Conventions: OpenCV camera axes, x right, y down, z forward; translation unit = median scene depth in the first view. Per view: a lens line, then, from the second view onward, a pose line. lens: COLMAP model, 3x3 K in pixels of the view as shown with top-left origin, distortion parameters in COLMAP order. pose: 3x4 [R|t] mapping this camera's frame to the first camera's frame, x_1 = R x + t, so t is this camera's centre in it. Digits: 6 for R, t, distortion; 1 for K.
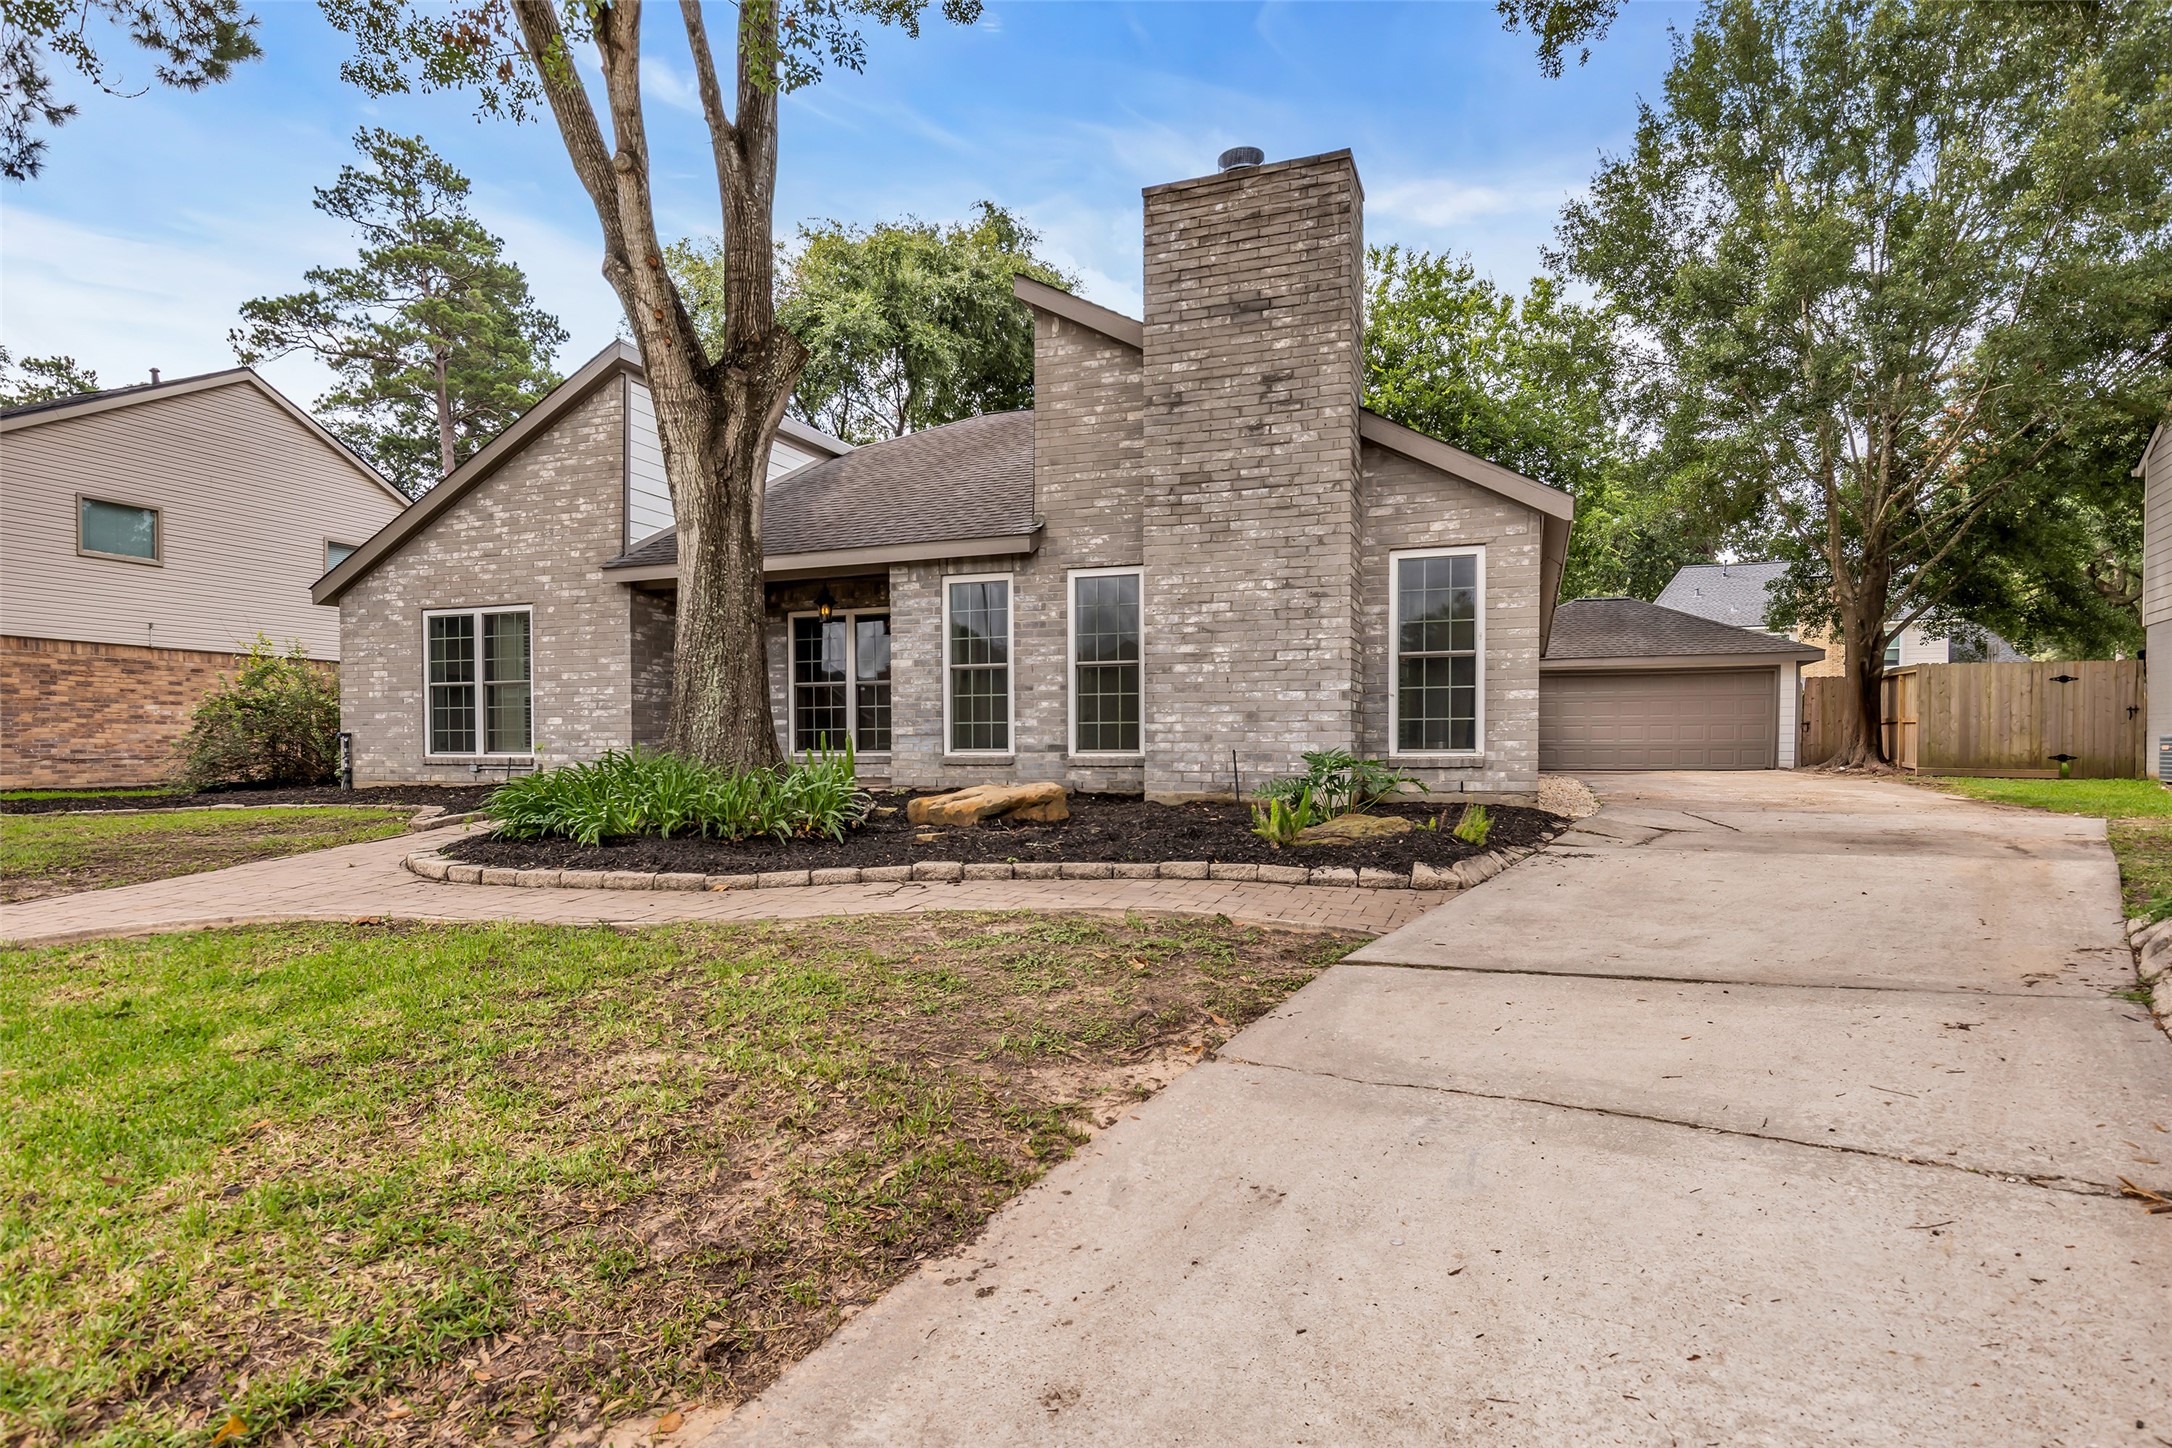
lens RADIAL K [[1001.9, 0, 1067.1], [0, 1001.9, 757.9], [0, 0, 1]] dist [-0.006607, 0.000304]
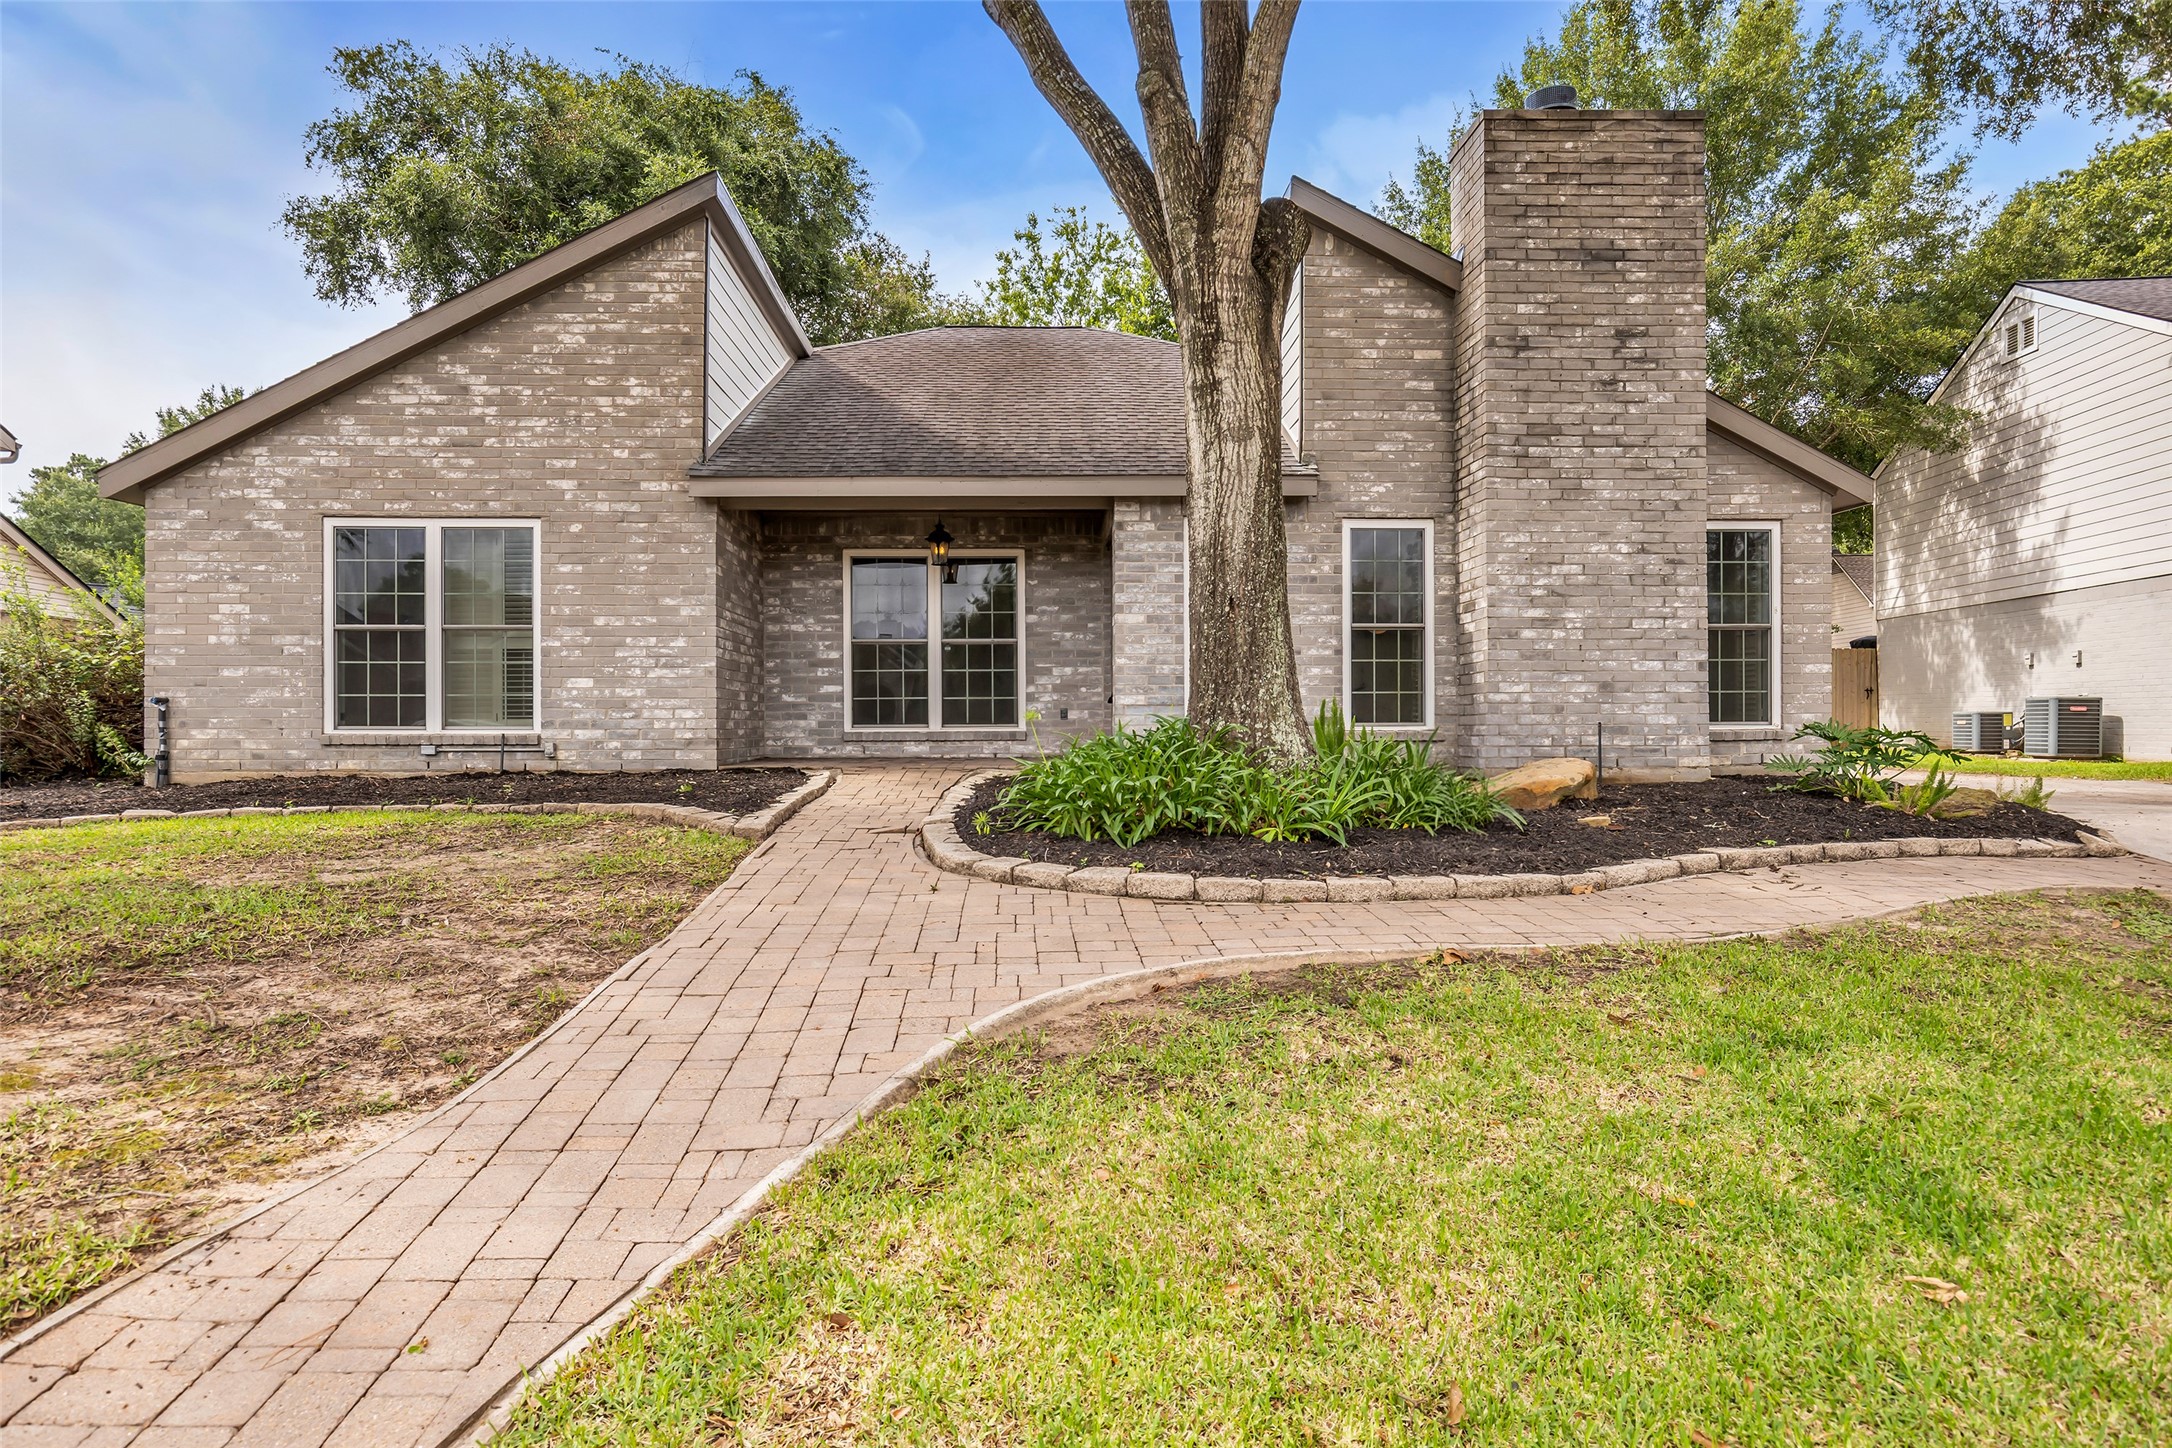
lens RADIAL K [[1119.6, 0, 1085.9], [0, 1119.6, 713.4], [0, 0, 1]] dist [-0.002269, 0.000477]
pose [[0.940493, 0.003392, 0.339797, -0.620541], [0.003428, 0.999805, -0.019468, 0.002390], [-0.339796, 0.019474, 0.940297, 0.172144]]
